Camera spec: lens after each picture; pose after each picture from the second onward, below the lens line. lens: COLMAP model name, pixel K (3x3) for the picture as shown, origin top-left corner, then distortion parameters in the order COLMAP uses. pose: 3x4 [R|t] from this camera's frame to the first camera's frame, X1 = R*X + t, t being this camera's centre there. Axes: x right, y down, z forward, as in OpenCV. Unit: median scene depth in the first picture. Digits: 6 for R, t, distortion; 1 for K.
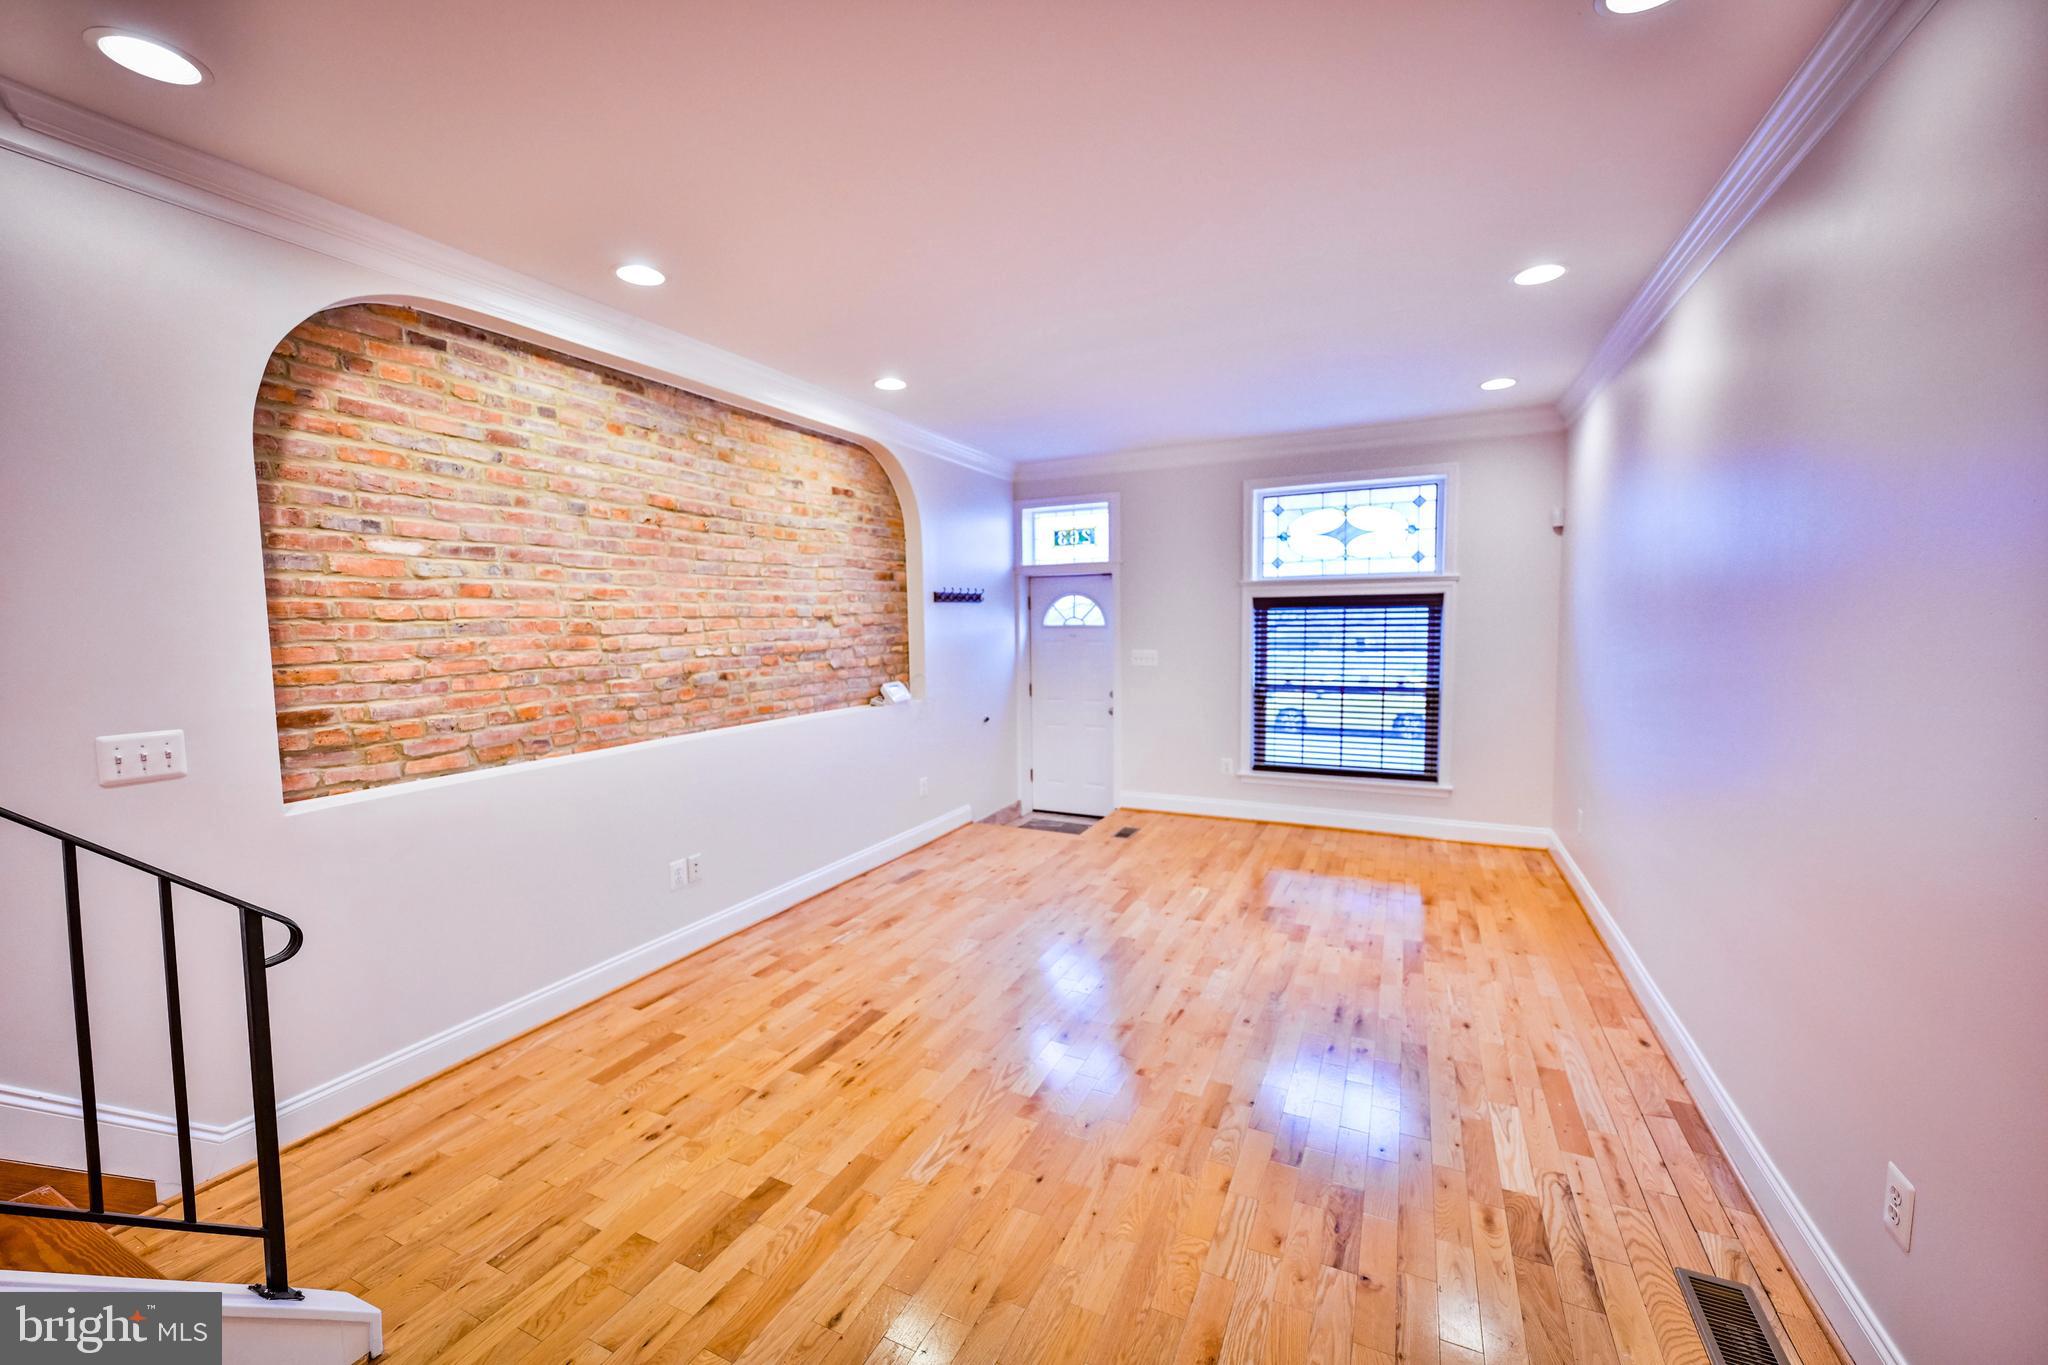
lens RADIAL K [[807.9, 0, 1026.7], [0, 807.9, 683.3], [0, 0, 1]] dist [-0.000952, 0.000332]
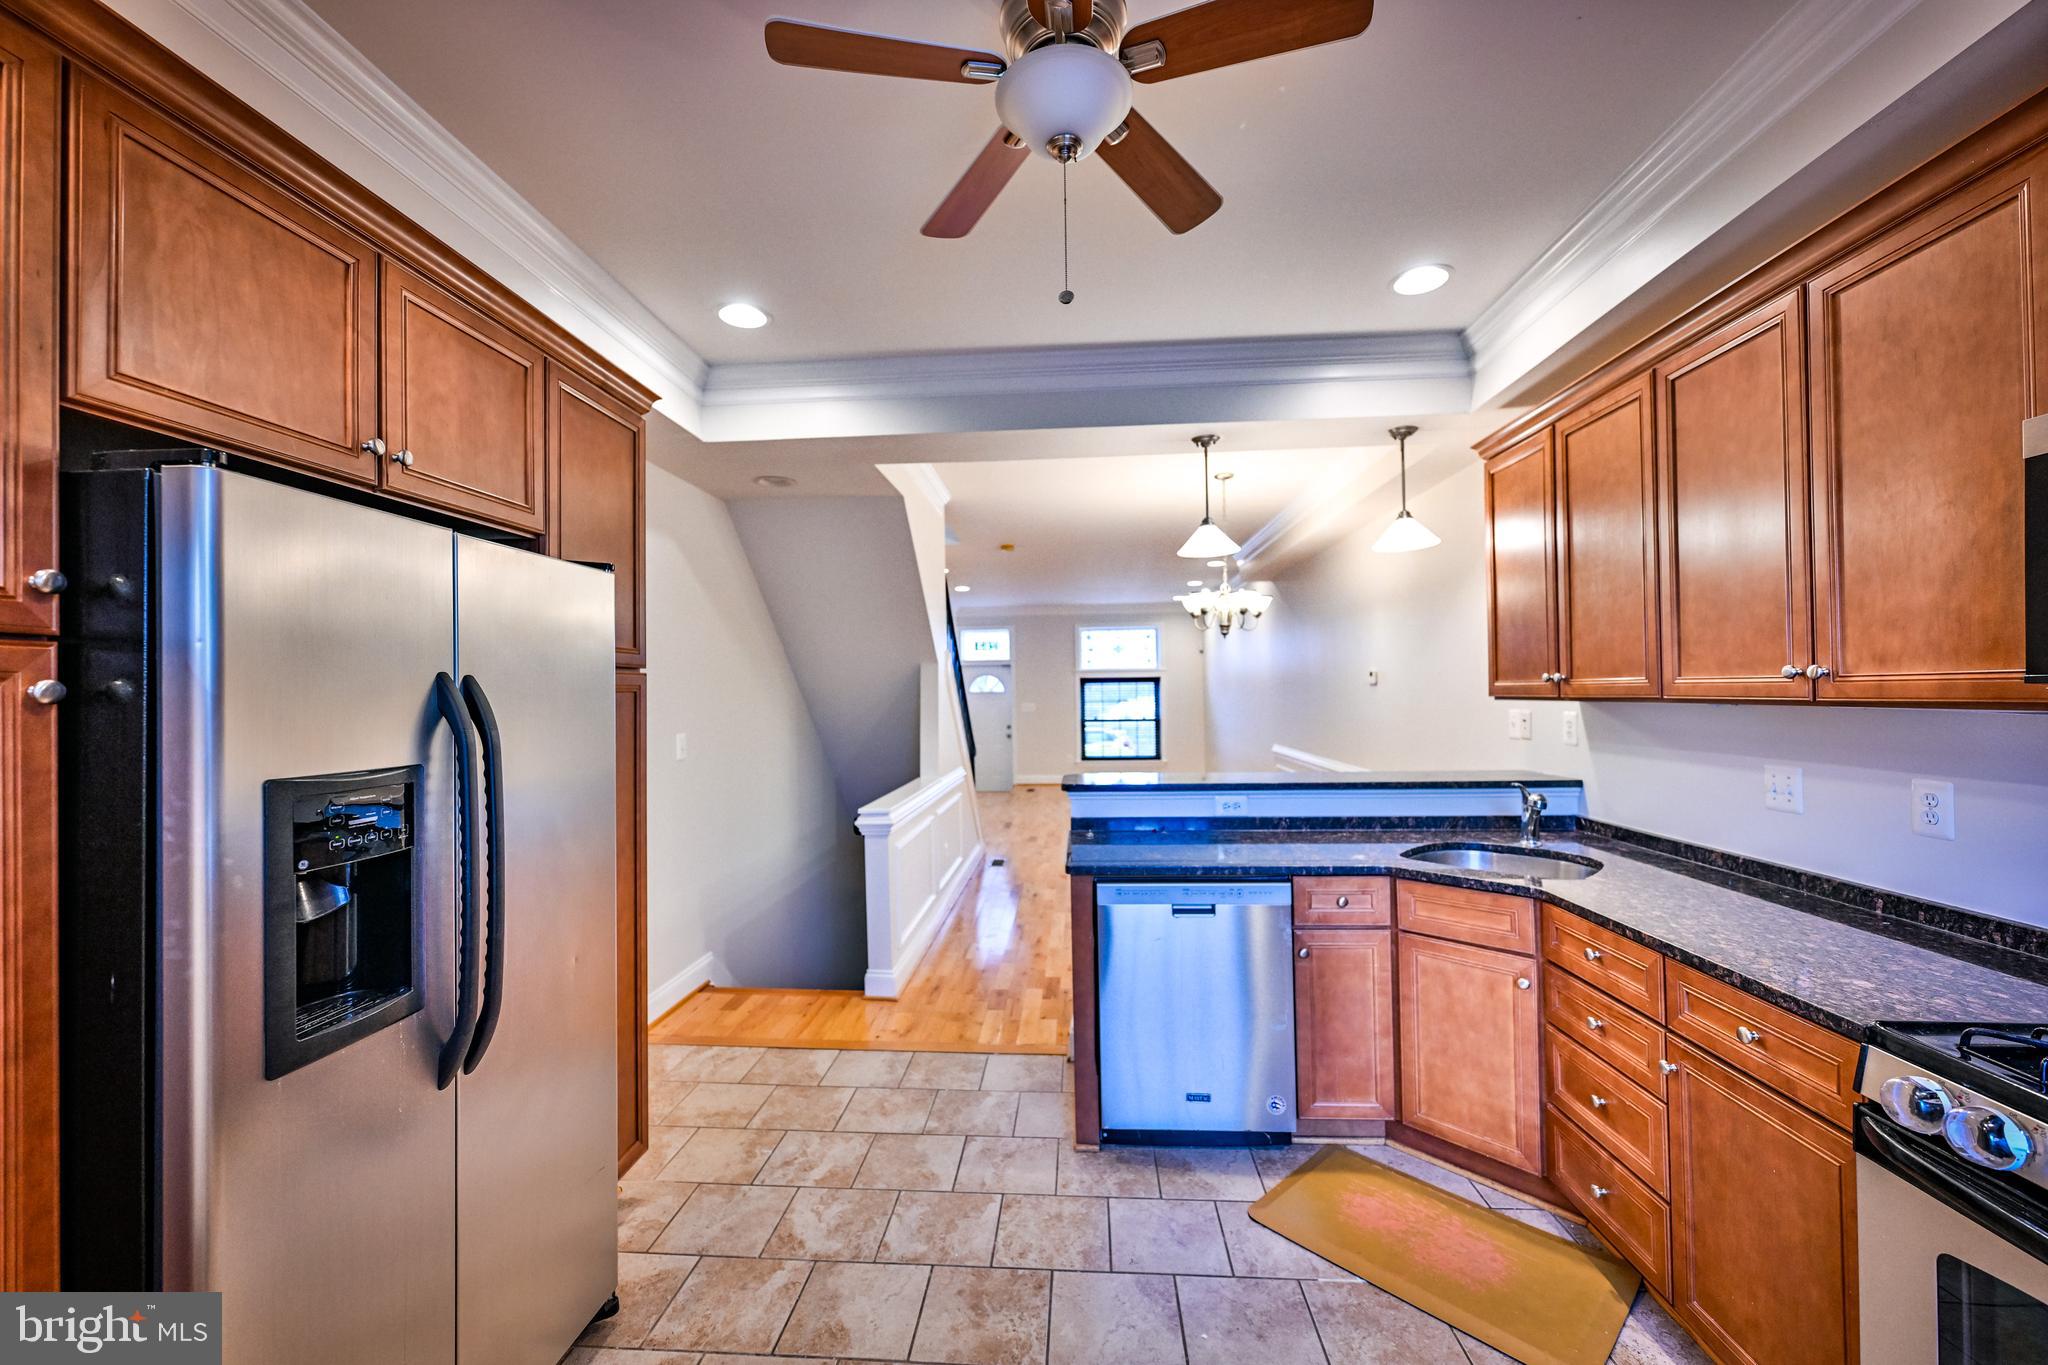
lens RADIAL K [[807.9, 0, 1023.8], [0, 807.9, 685.0], [0, 0, 1]] dist [-0.000952, 0.000332]
pose [[0.931285, 0.005614, 0.364247, -0.671123], [0.028216, 0.995766, -0.087488, 0.100619], [-0.363196, 0.091754, 0.927184, -0.974347]]
